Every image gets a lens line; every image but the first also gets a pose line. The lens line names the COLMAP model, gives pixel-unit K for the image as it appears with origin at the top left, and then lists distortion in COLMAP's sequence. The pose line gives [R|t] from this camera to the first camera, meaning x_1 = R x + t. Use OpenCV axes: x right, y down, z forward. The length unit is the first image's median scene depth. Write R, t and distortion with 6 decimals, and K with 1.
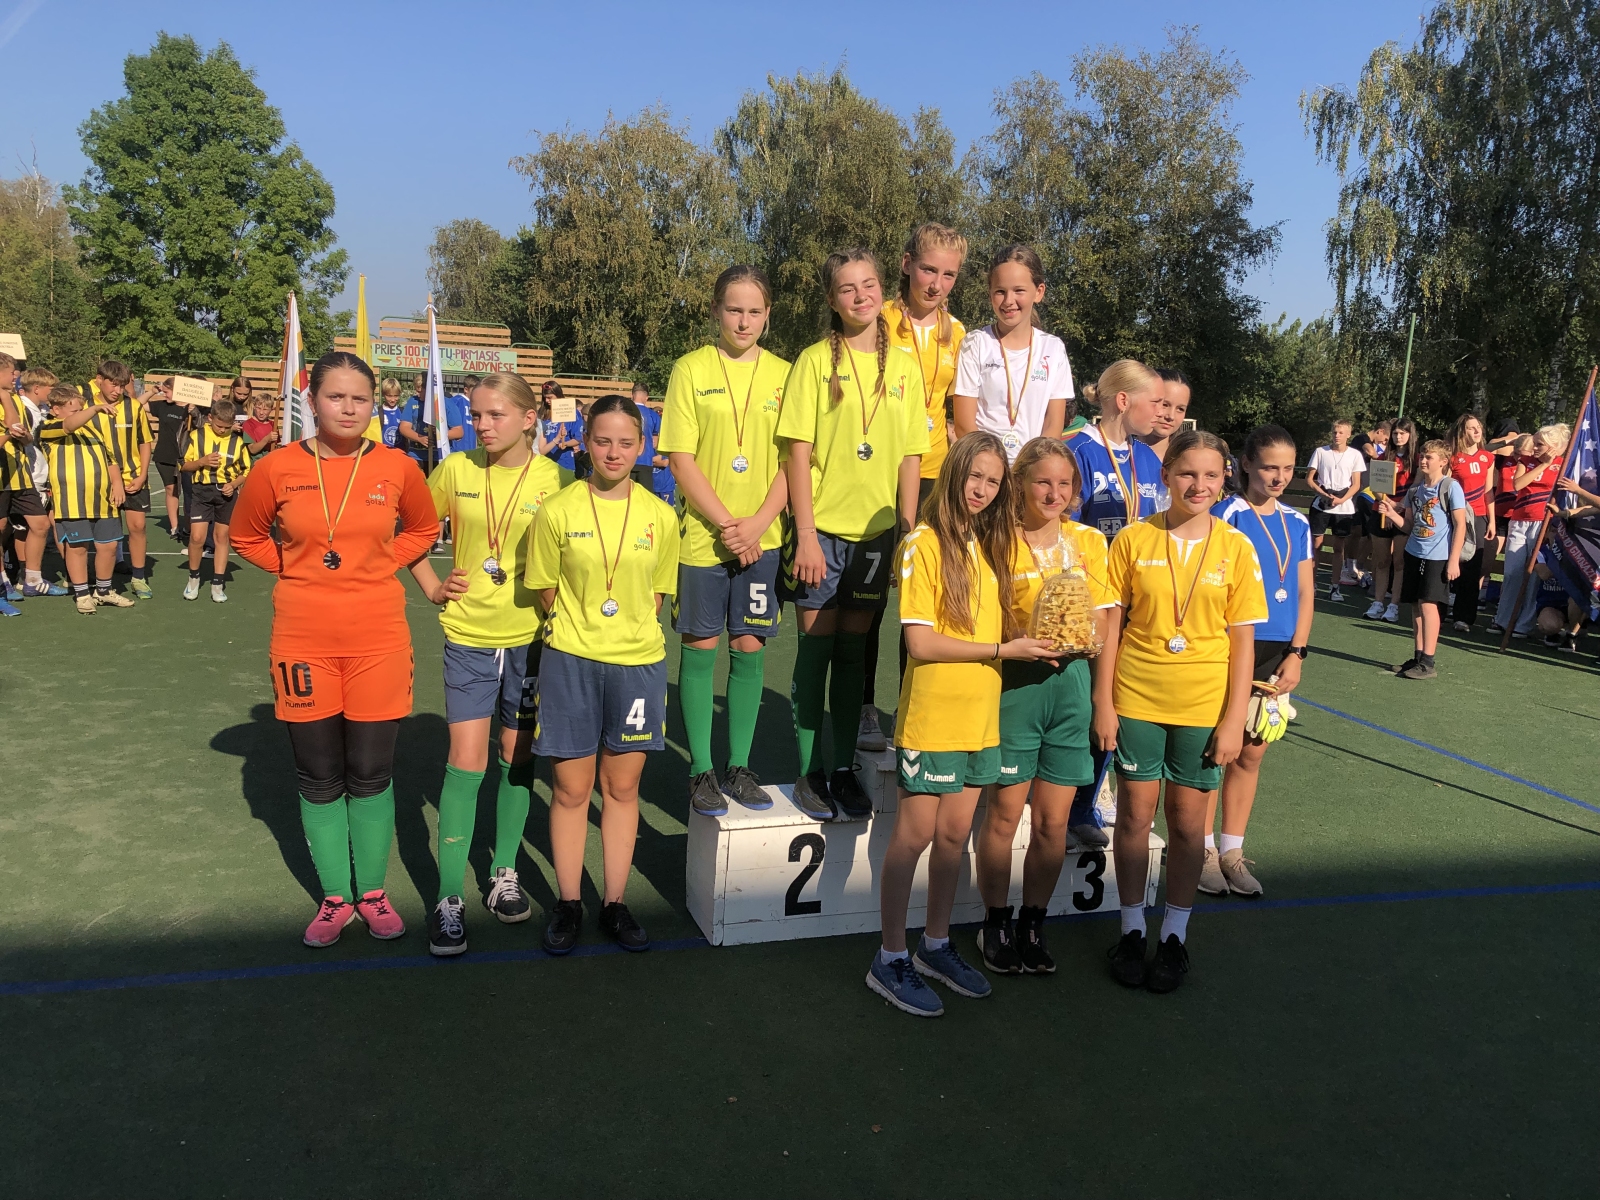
lens RADIAL K [[1333.1, 0, 801.5], [0, 1333.1, 609.1], [0, 0, 1]] dist [0.047878, -0.020214]
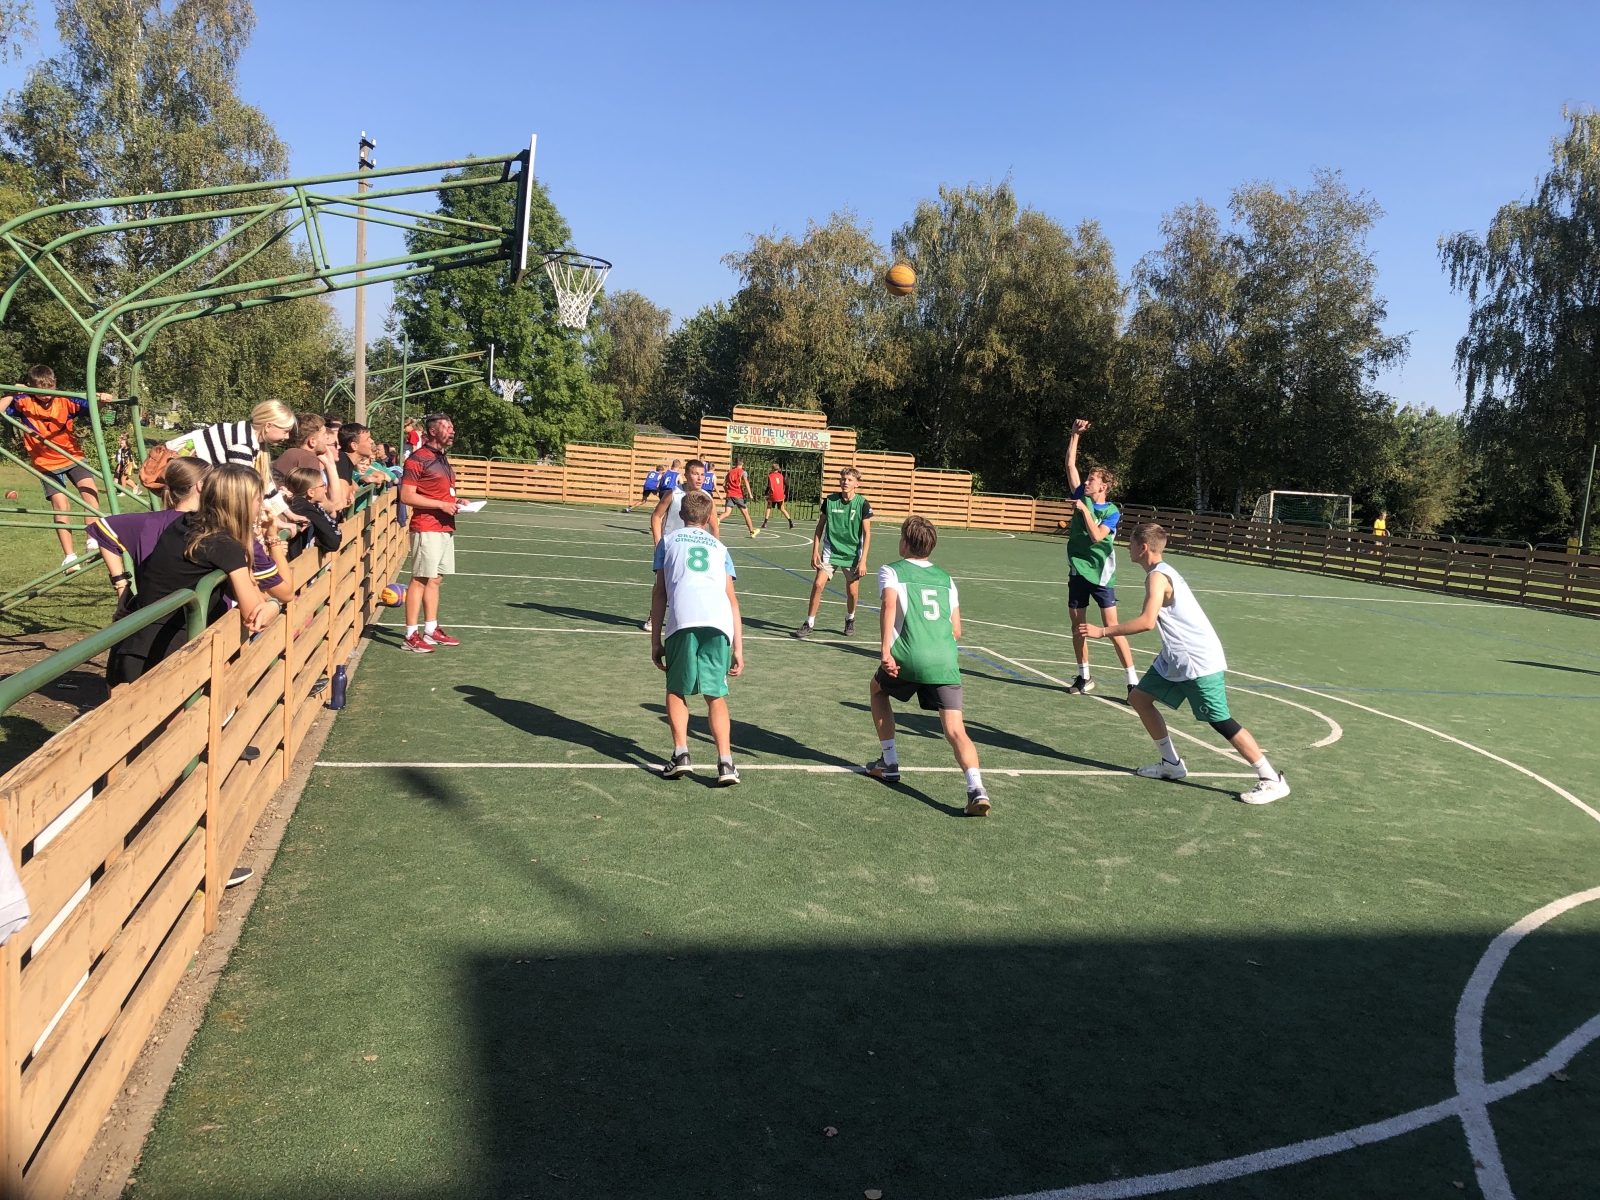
lens RADIAL K [[1333.1, 0, 803.6], [0, 1333.1, 604.9], [0, 0, 1]] dist [0.047878, -0.020214]
pose [[0.999395, 0.027036, -0.021857, -0.148225], [-0.027883, 0.998833, -0.039433, 0.017494], [0.020765, 0.040019, 0.998983, -0.198153]]
